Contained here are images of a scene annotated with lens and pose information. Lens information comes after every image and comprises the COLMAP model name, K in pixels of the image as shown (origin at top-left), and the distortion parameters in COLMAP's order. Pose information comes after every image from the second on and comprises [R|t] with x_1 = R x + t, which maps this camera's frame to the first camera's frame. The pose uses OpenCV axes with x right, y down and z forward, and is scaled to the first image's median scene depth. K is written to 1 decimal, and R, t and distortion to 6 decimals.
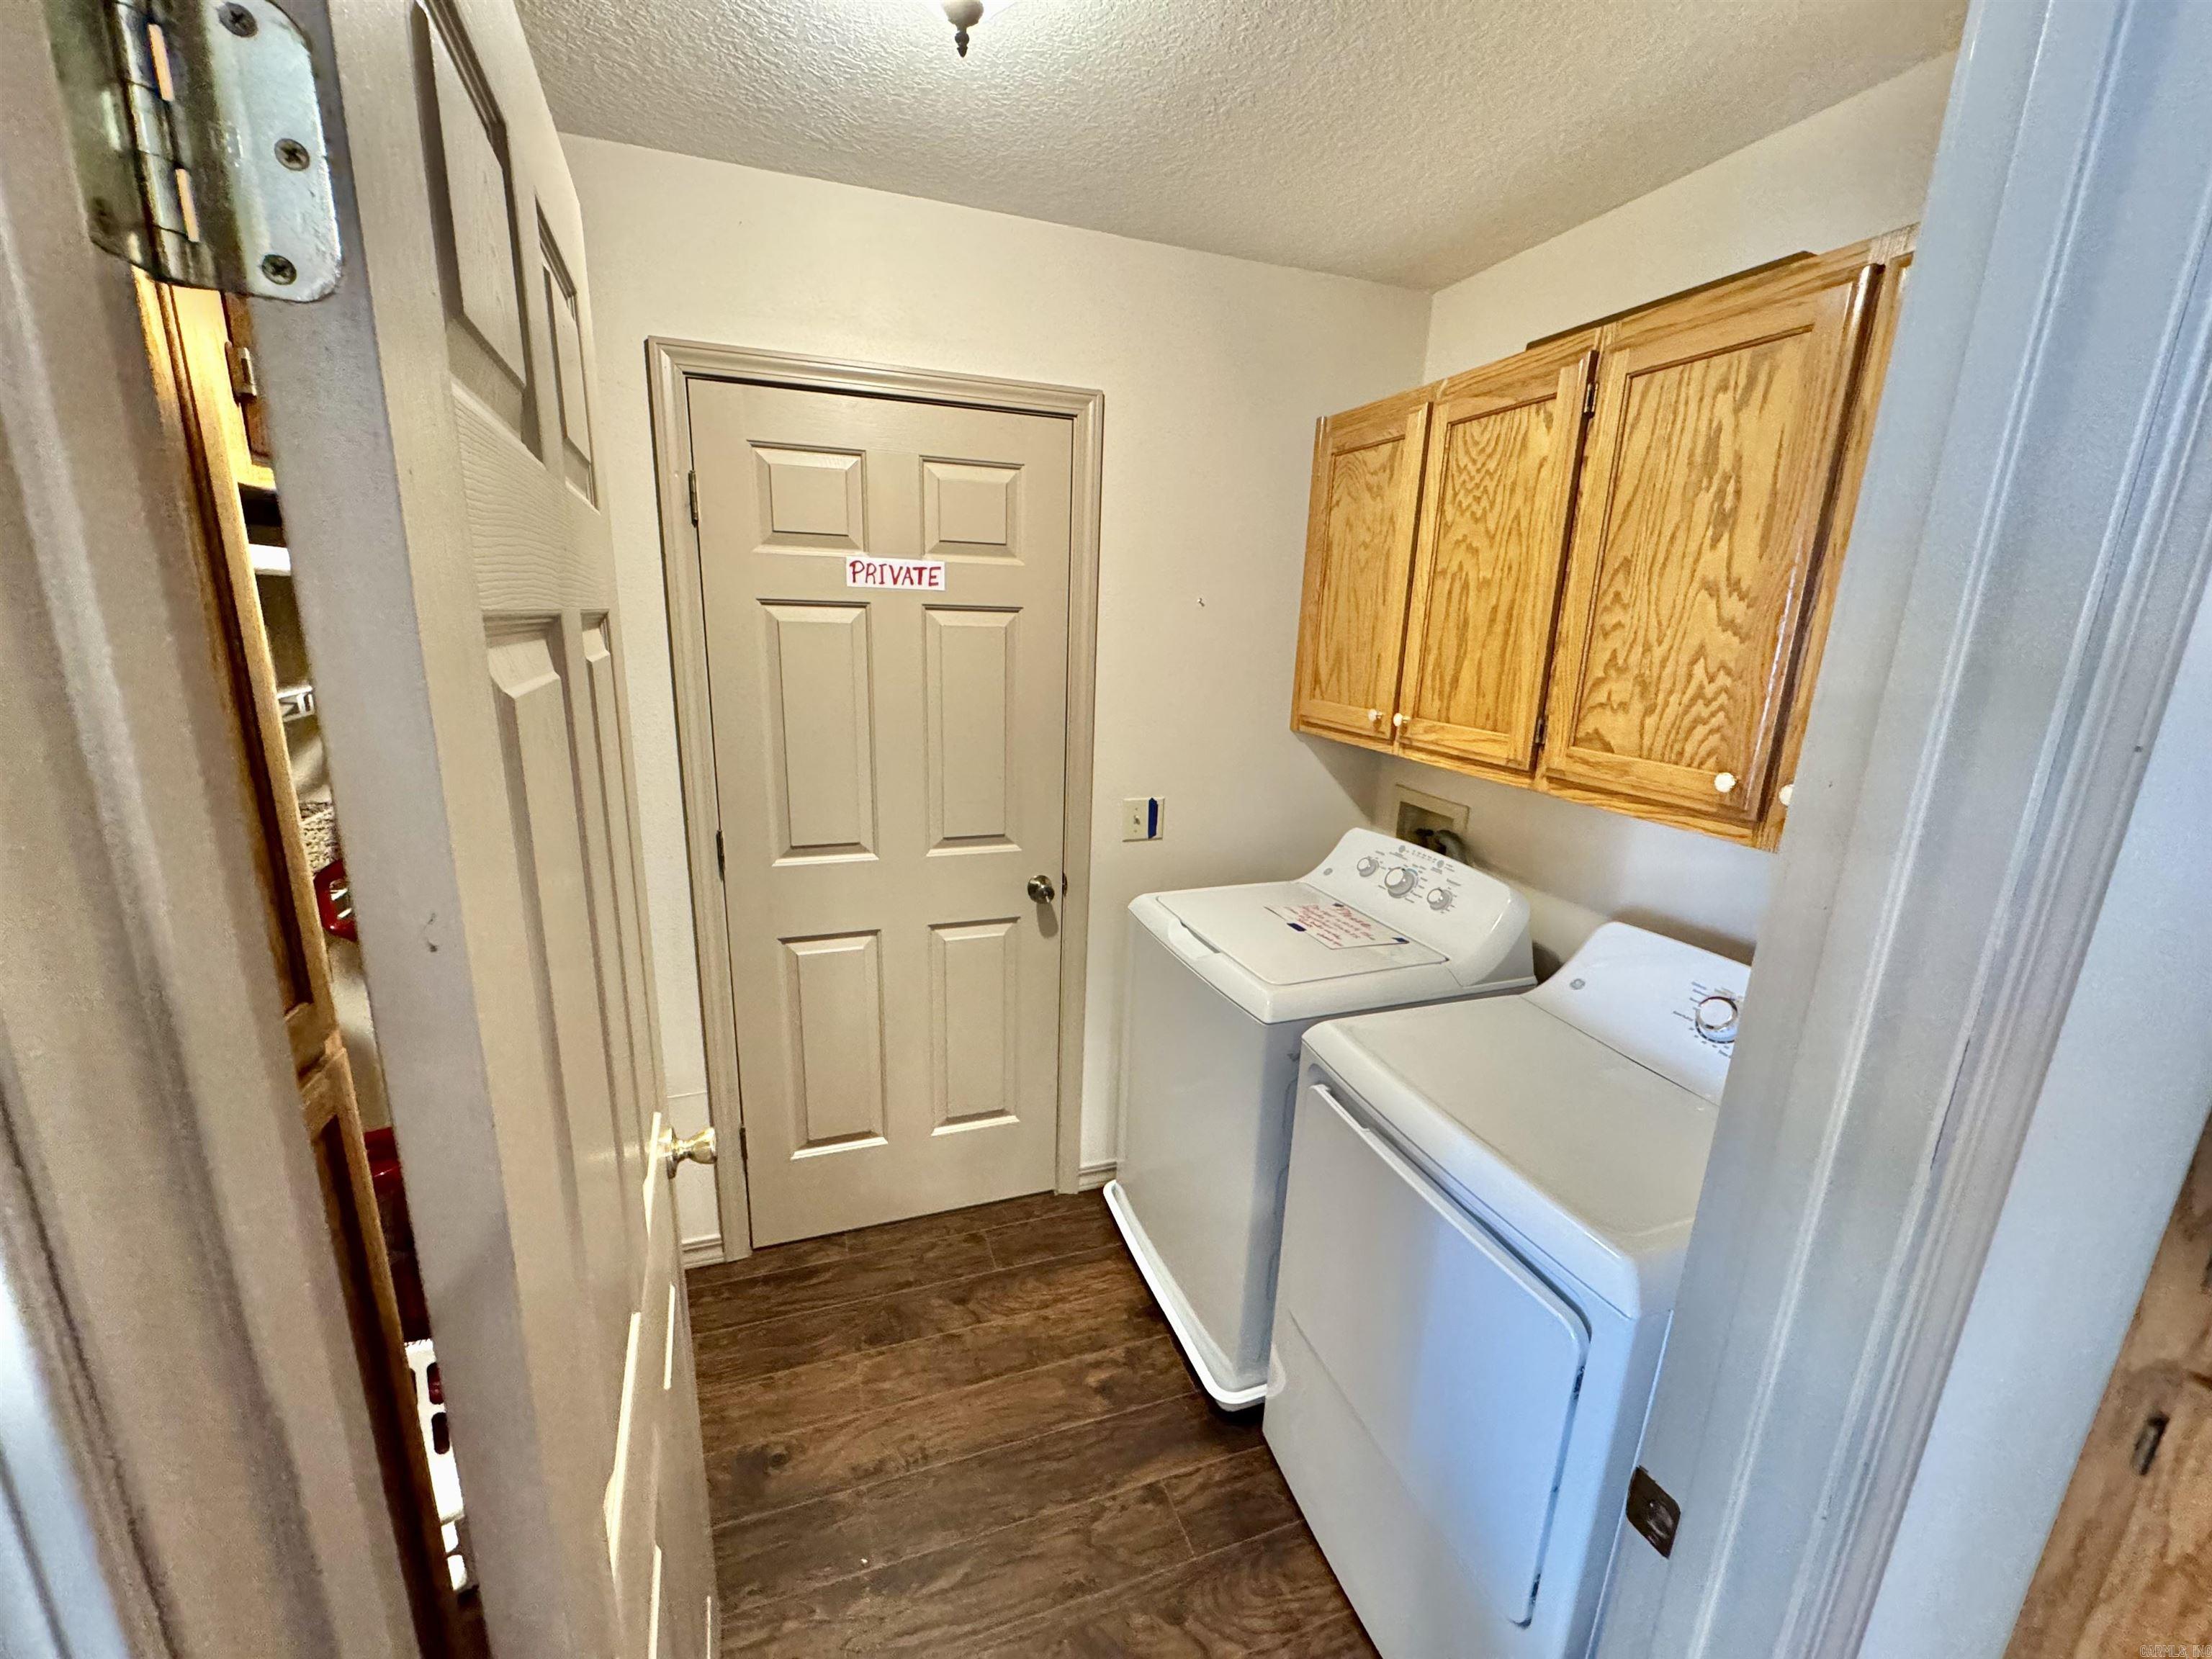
lens RADIAL K [[883.1, 0, 1106.8], [0, 883.1, 836.1], [0, 0, 1]] dist [-0.000511, -0.000031]
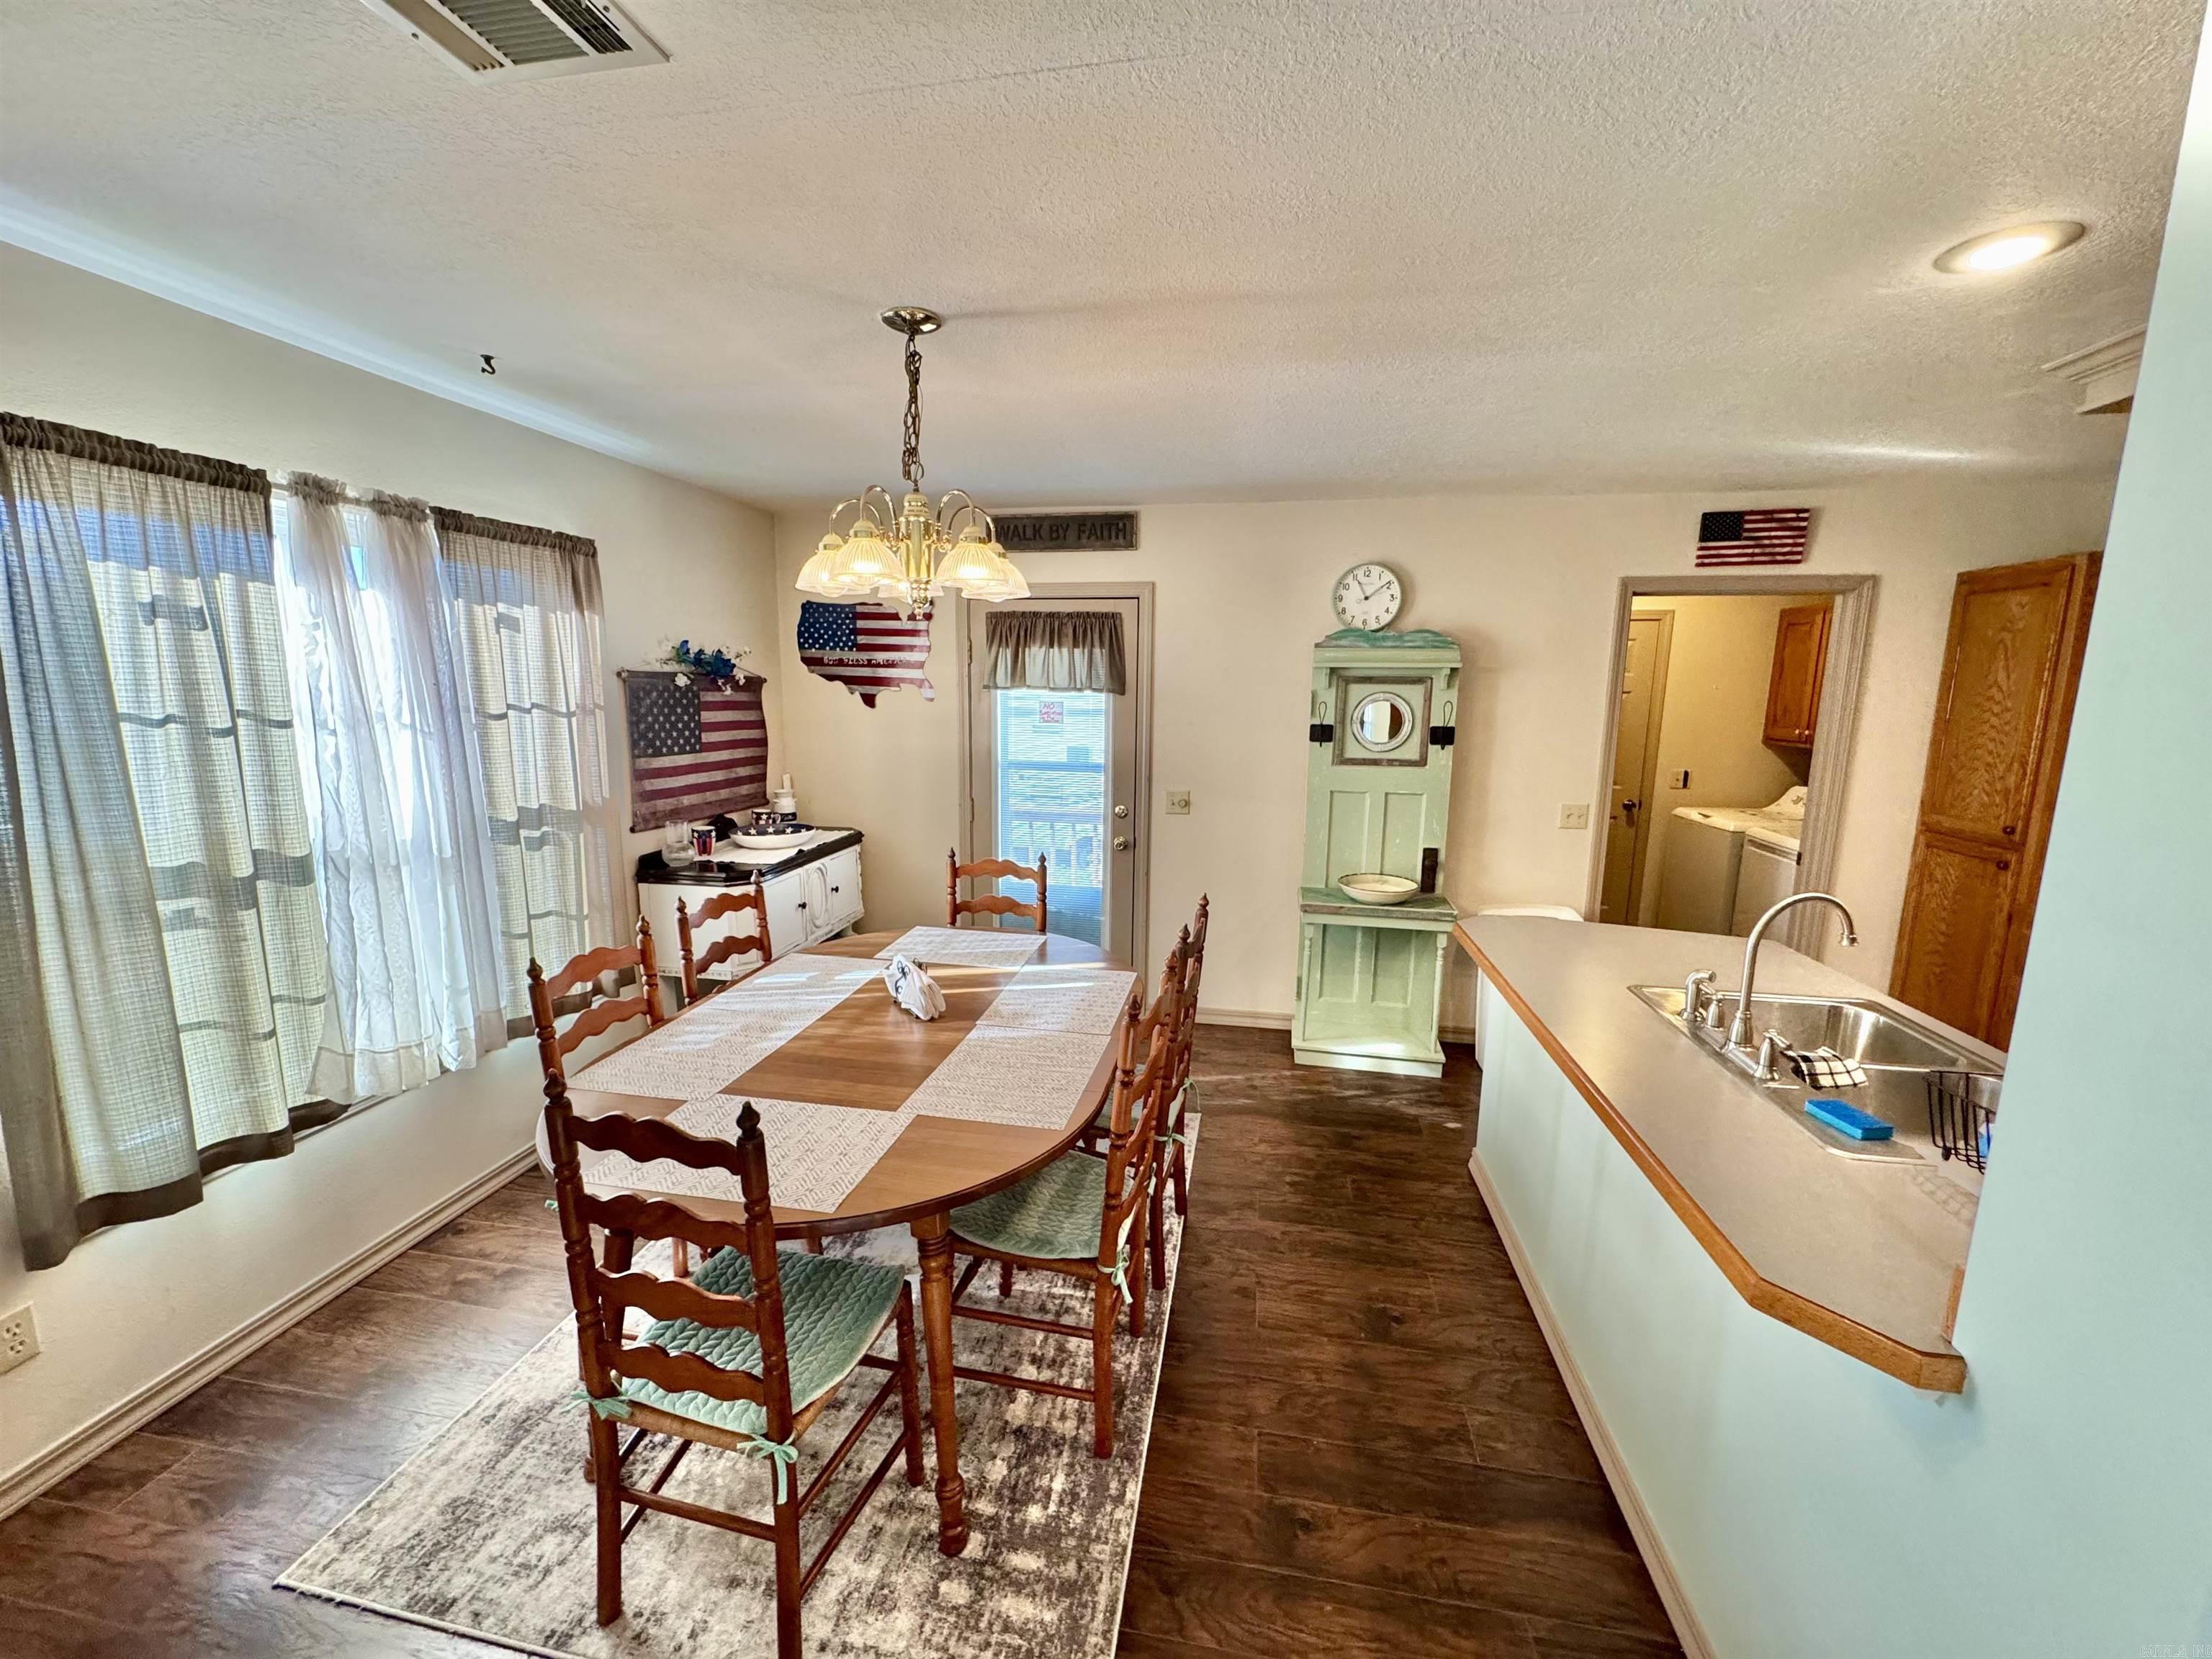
lens RADIAL K [[883.1, 0, 1097.3], [0, 883.1, 829.7], [0, 0, 1]] dist [-0.000511, -0.000031]
pose [[0.864301, 0.055724, -0.499878, -0.127242], [-0.100841, 0.992863, -0.063677, 0.448688], [0.492762, 0.105444, 0.863752, -1.889833]]
